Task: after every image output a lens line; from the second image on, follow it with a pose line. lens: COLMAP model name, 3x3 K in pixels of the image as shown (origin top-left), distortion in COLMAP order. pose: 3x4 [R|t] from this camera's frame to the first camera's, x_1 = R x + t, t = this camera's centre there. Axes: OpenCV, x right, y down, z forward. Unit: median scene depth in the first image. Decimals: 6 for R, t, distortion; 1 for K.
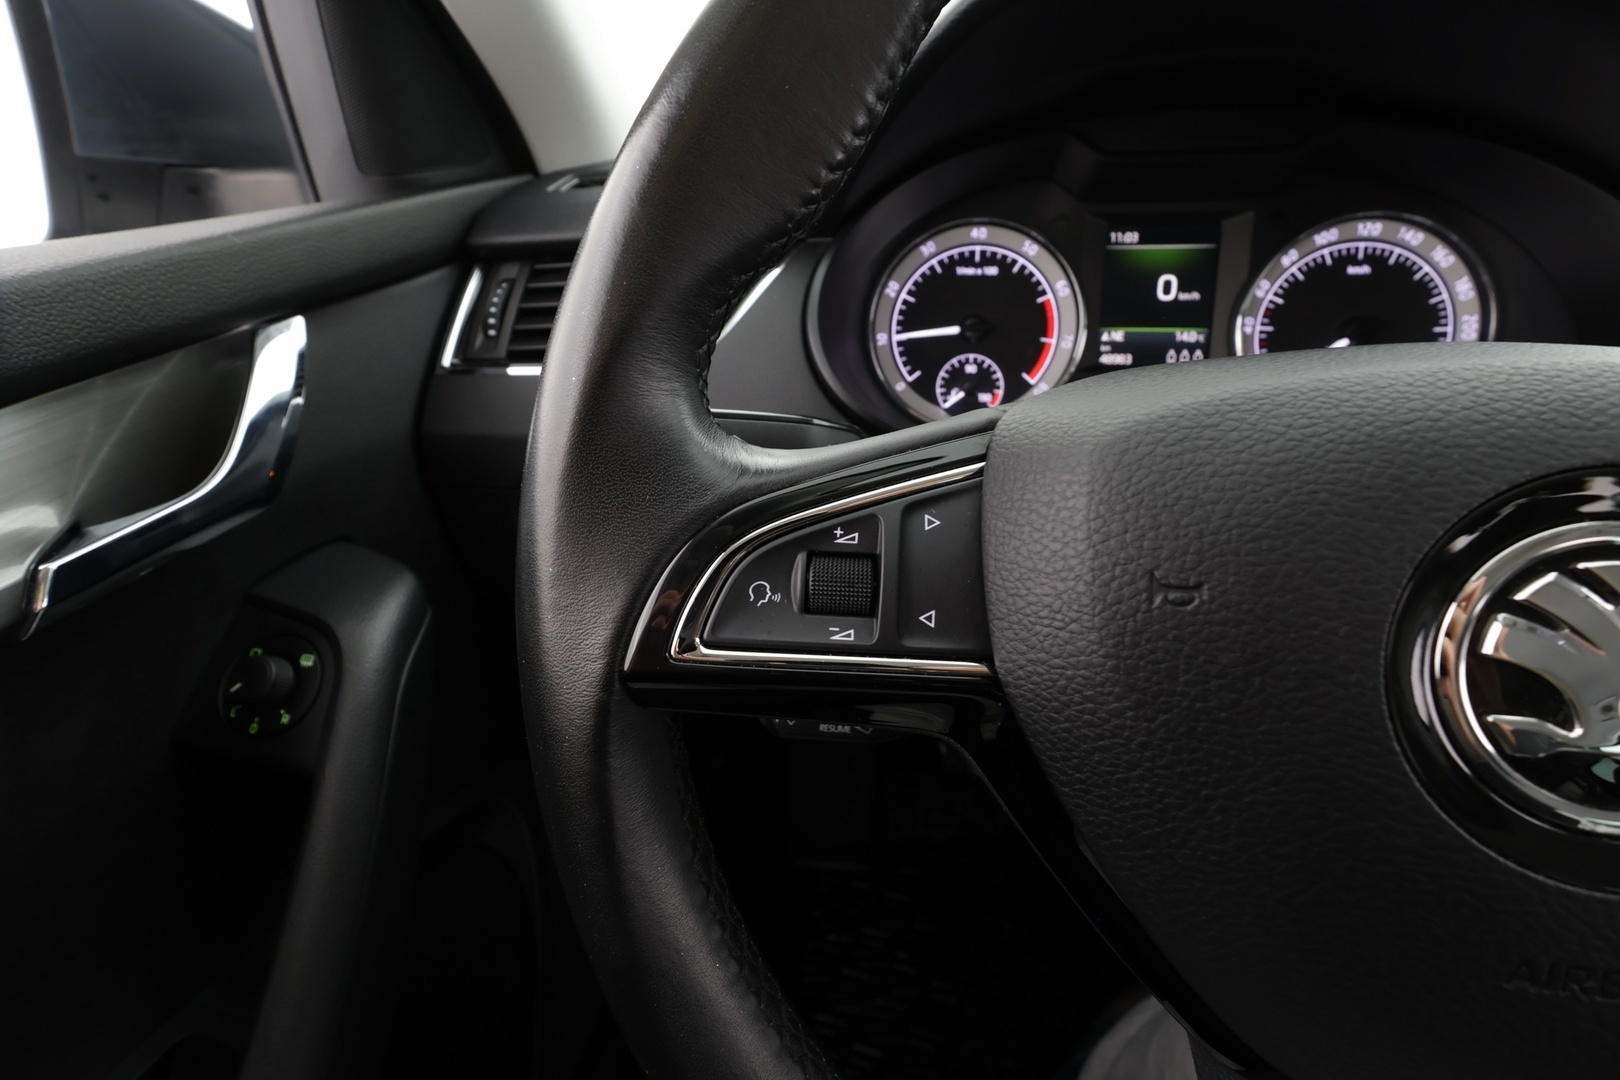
lens RADIAL K [[756.1, 0, 814.5], [0, 756.1, 533.3], [0, 0, 1]] dist [0.000042, -0.000965]
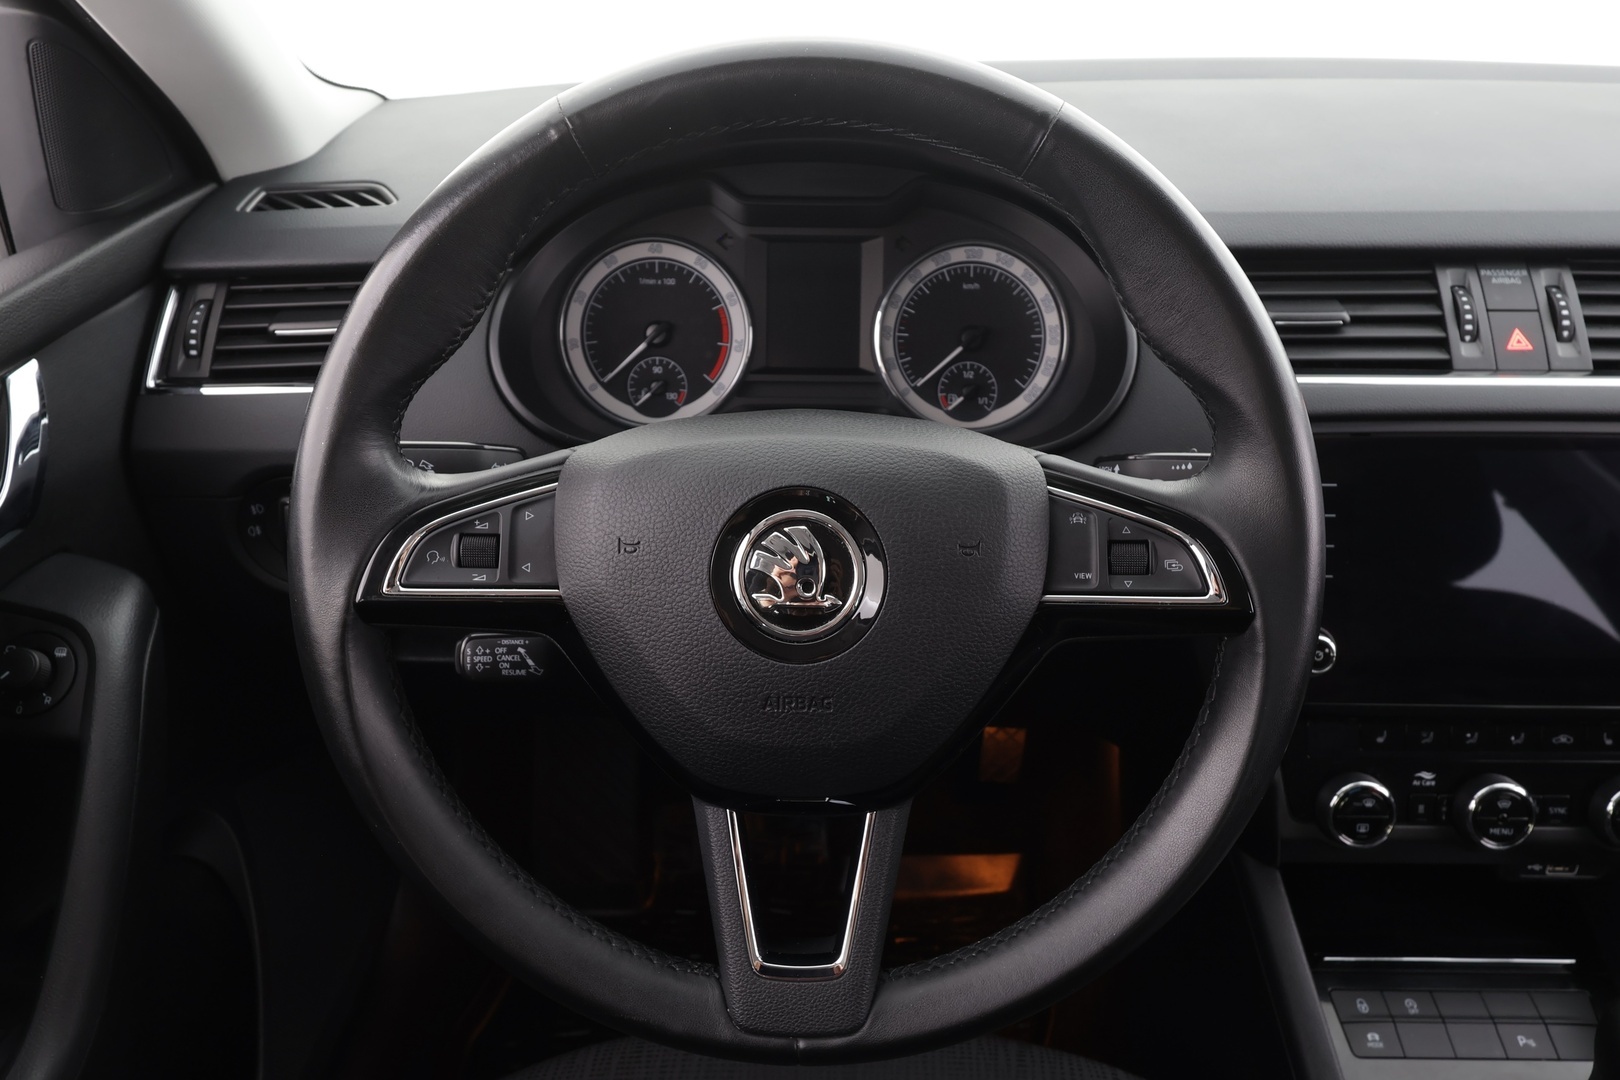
lens RADIAL K [[1166.7, 0, 813.4], [0, 1166.7, 546.2], [0, 0, 1]] dist [-0.007842, 0.007484]
pose [[0.983836, -0.046059, 0.173045, 0.138425], [0.043274, 0.998866, 0.019833, 0.013945], [-0.173762, -0.012024, 0.984714, -0.771721]]
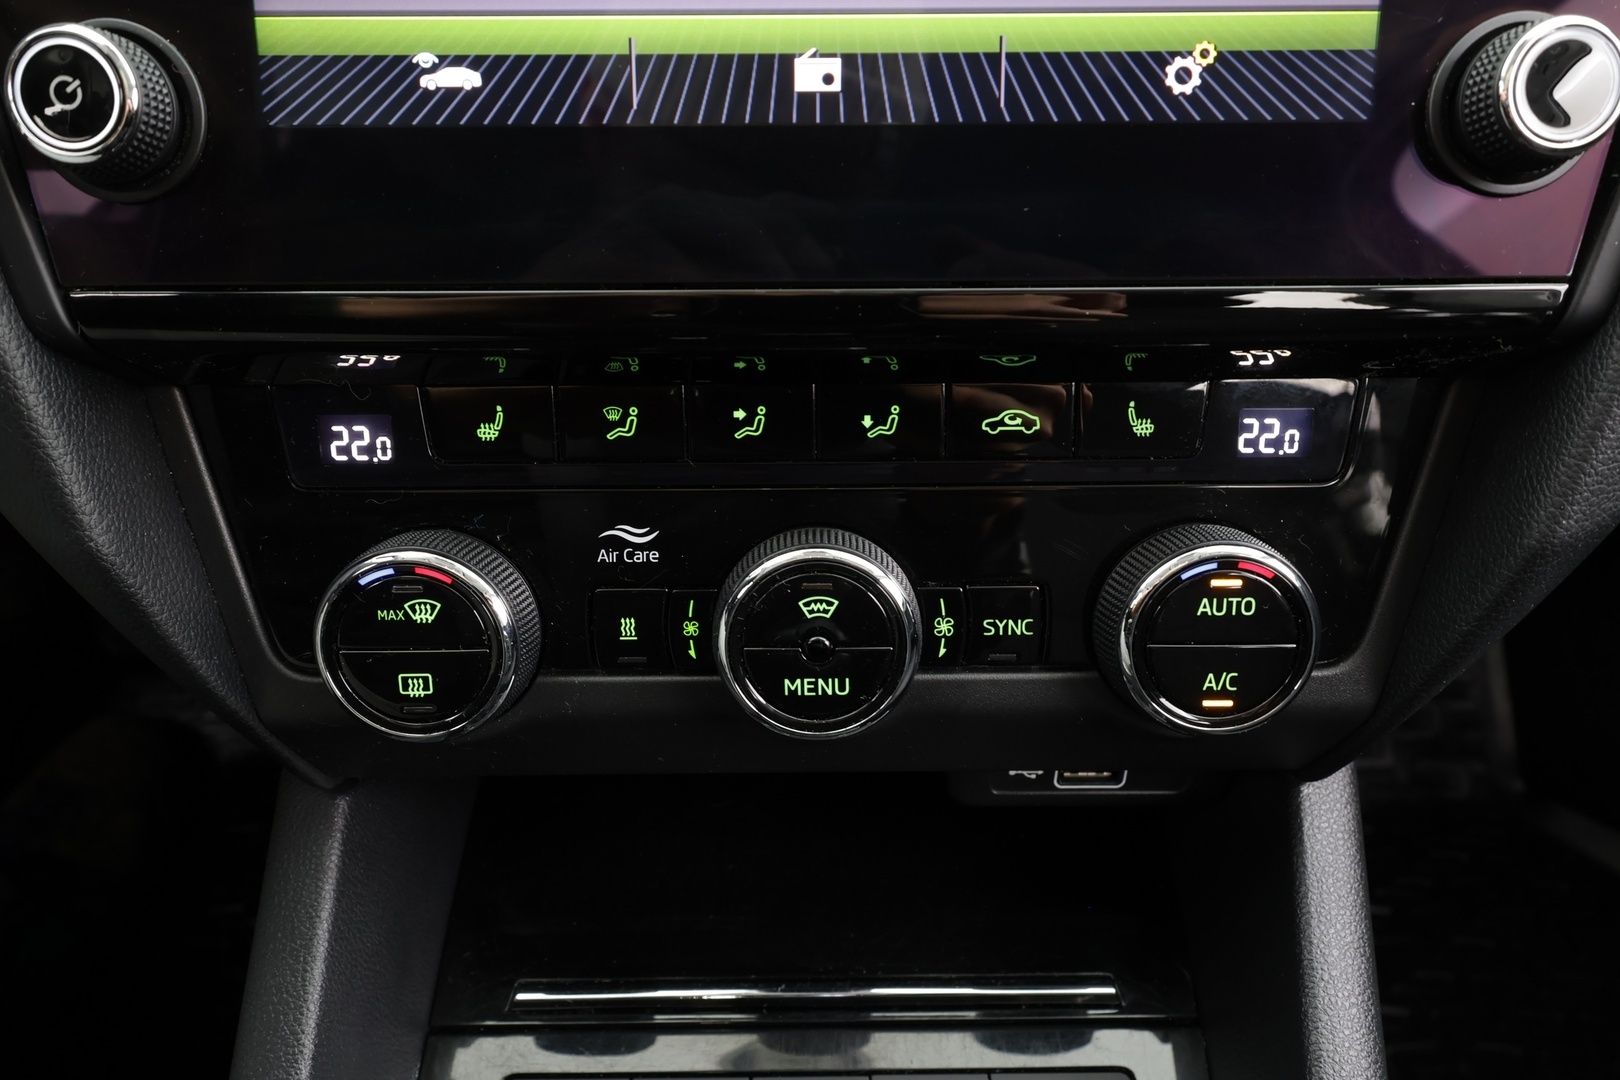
lens RADIAL K [[982.3, 0, 805.7], [0, 982.3, 538.8], [0, 0, 1]] dist [0.008054, 0.002654]
pose [[0.980308, -0.074092, 0.183046, 1.265452], [0.057596, 0.993919, 0.093853, 0.372103], [-0.188887, -0.081463, 0.978614, 0.208407]]
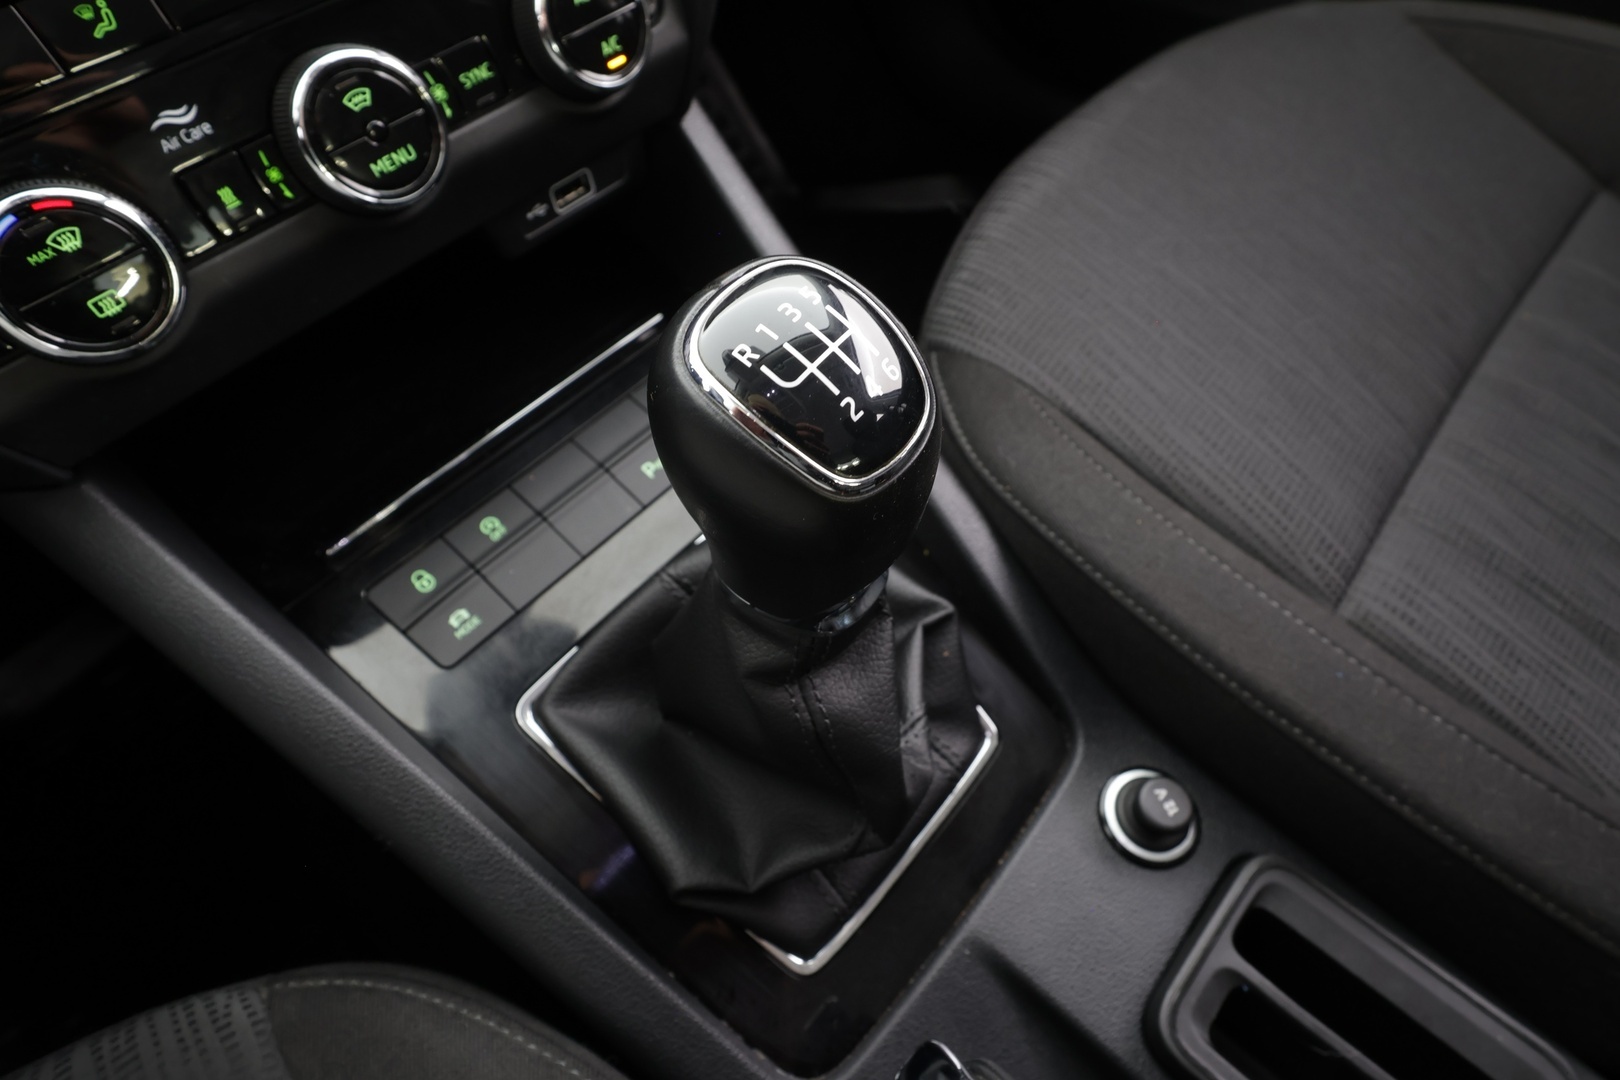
lens RADIAL K [[869.8, 0, 810.5], [0, 869.8, 543.5], [0, 0, 1]] dist [-0.004372, 0.000739]
pose [[0.511757, -0.690858, 0.510705, 1.018113], [0.407451, 0.718508, 0.563675, 0.457554], [-0.756365, -0.080378, 0.649192, 0.050383]]
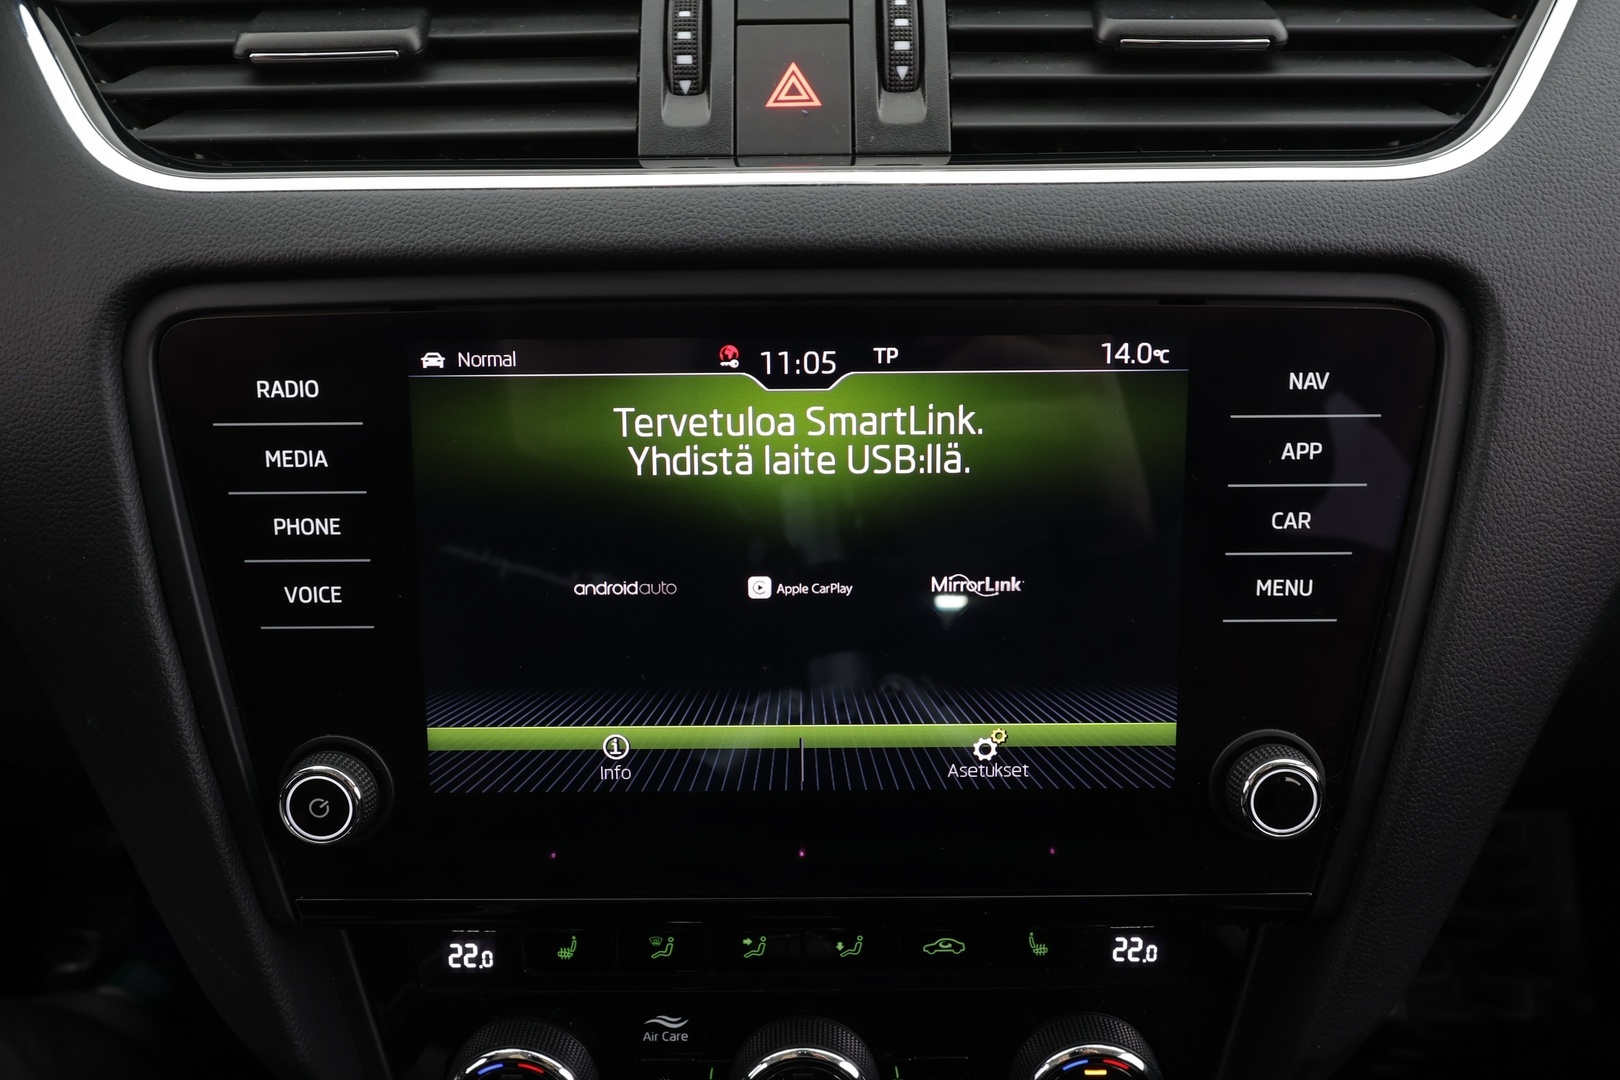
lens RADIAL K [[1300.5, 0, 807.1], [0, 1300.5, 543.2], [0, 0, 1]] dist [0.013252, -0.013228]
pose [[0.981199, -0.075173, 0.177759, 1.229520], [0.060244, 0.994302, 0.087945, 0.011683], [-0.183357, -0.075583, 0.980137, -0.160522]]
